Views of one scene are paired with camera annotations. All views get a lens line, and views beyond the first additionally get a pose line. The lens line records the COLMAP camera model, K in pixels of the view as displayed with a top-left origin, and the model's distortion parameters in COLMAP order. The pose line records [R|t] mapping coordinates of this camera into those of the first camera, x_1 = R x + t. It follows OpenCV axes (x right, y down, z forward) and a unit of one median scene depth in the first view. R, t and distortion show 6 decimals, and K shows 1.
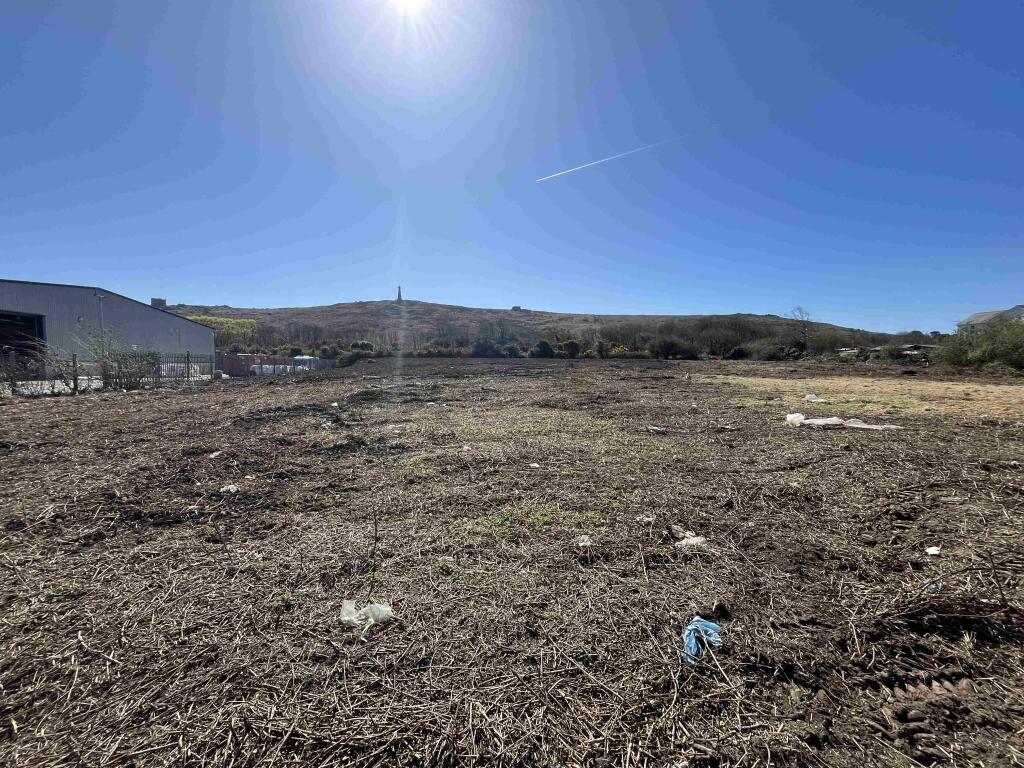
lens RADIAL K [[417.7, 0, 515.2], [0, 417.7, 385.7], [0, 0, 1]] dist [0.002694, -0.000350]
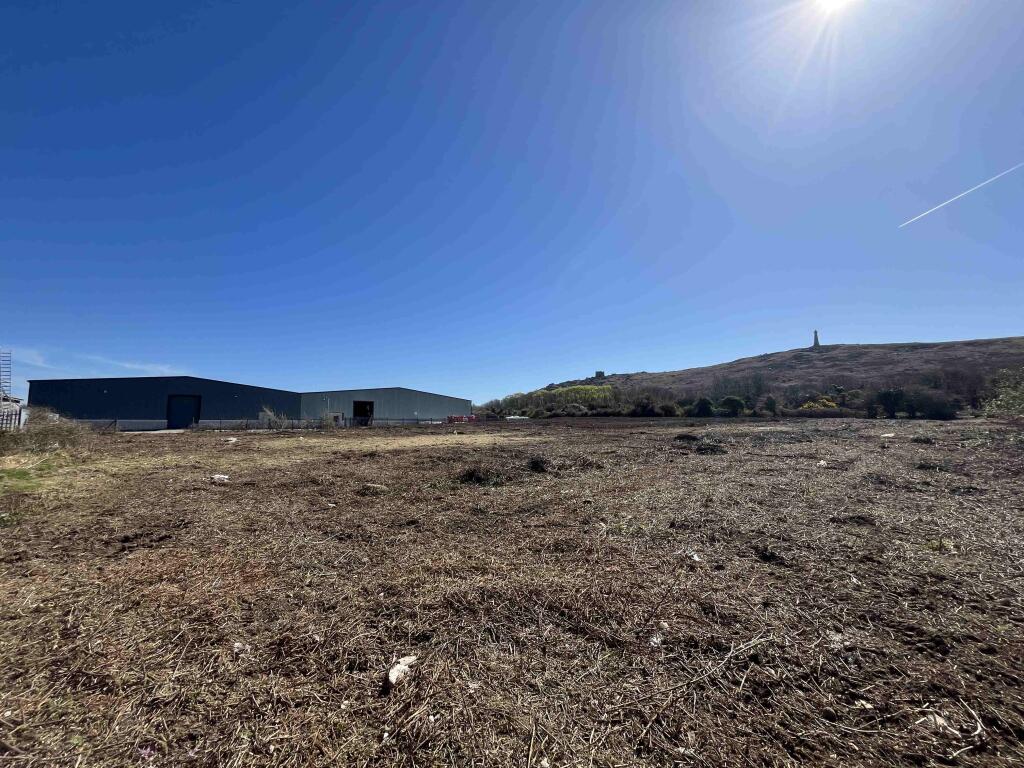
lens RADIAL K [[417.7, 0, 511.5], [0, 417.7, 382.9], [0, 0, 1]] dist [0.002694, -0.000350]
pose [[0.547808, -0.067775, -0.833854, 0.389498], [-0.050034, 0.992275, -0.113522, -0.009533], [0.835107, 0.103909, 0.540185, 0.093139]]
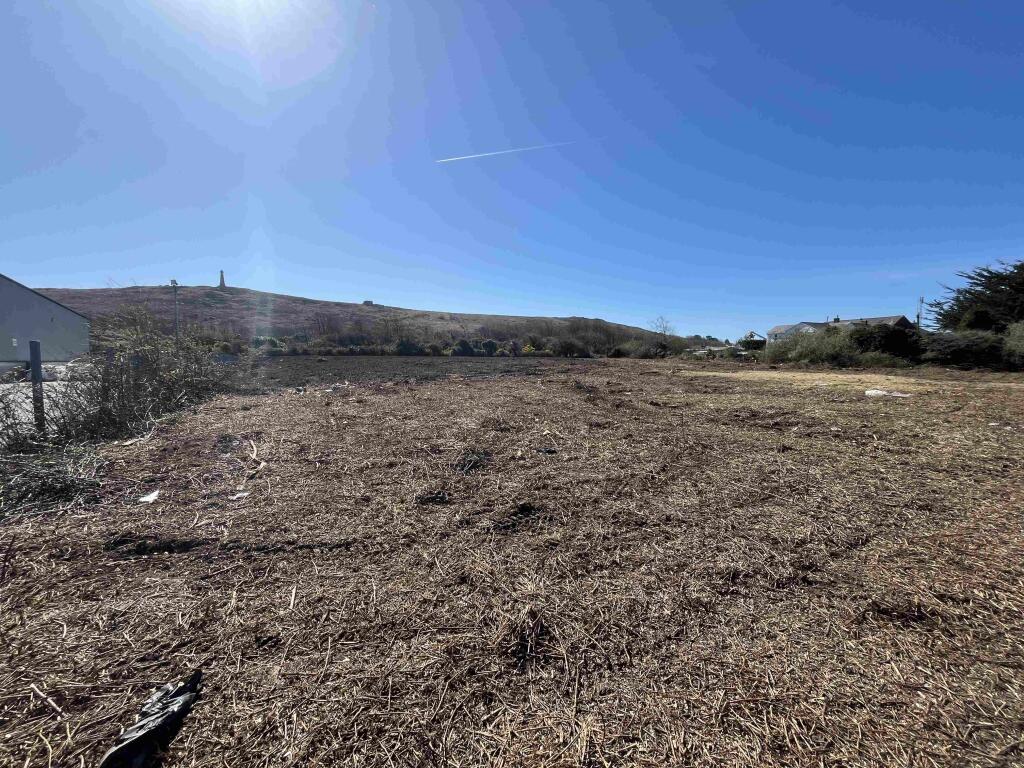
lens RADIAL K [[417.7, 0, 511.7], [0, 417.7, 384.0], [0, 0, 1]] dist [0.002694, -0.000350]
pose [[0.929595, -0.024094, 0.367795, -0.129894], [0.023213, 0.999707, 0.006821, -0.001421], [-0.367852, 0.002197, 0.929882, 0.000518]]
